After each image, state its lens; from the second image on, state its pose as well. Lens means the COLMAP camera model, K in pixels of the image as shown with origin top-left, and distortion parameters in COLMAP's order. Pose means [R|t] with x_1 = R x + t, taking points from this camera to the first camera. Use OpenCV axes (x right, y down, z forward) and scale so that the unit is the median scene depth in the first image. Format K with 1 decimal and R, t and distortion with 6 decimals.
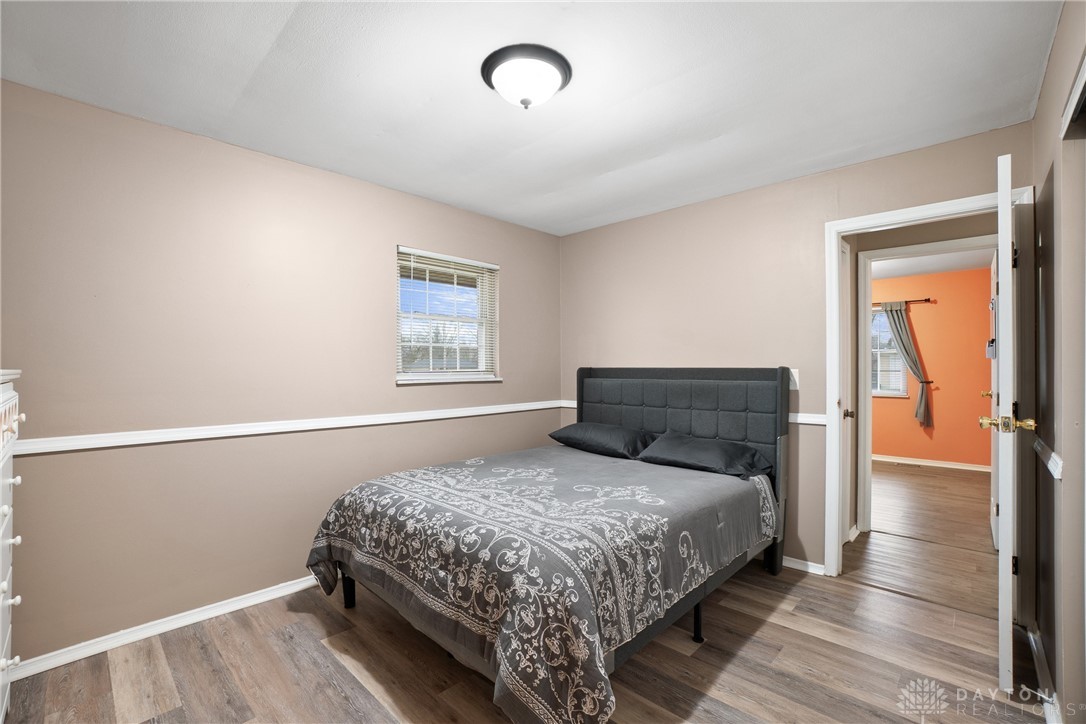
lens RADIAL K [[469.3, 0, 540.3], [0, 469.3, 366.8], [0, 0, 1]] dist [-0.035157, 0.000154]
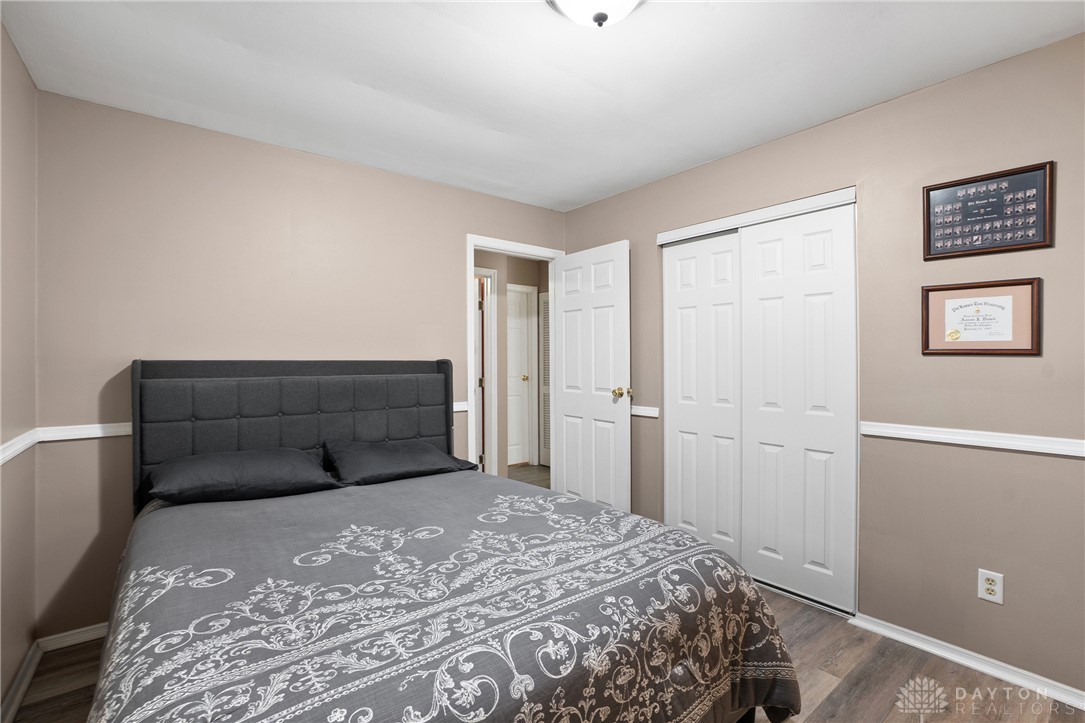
lens RADIAL K [[482.2, 0, 542.5], [0, 482.2, 361.5], [0, 0, 1]] dist [-0.048677, -0.000064]
pose [[0.142275, 0.001687, 0.989826, -0.773319], [-0.000925, 0.999998, -0.001571, 0.008165], [-0.989827, -0.000692, 0.142277, 0.943555]]
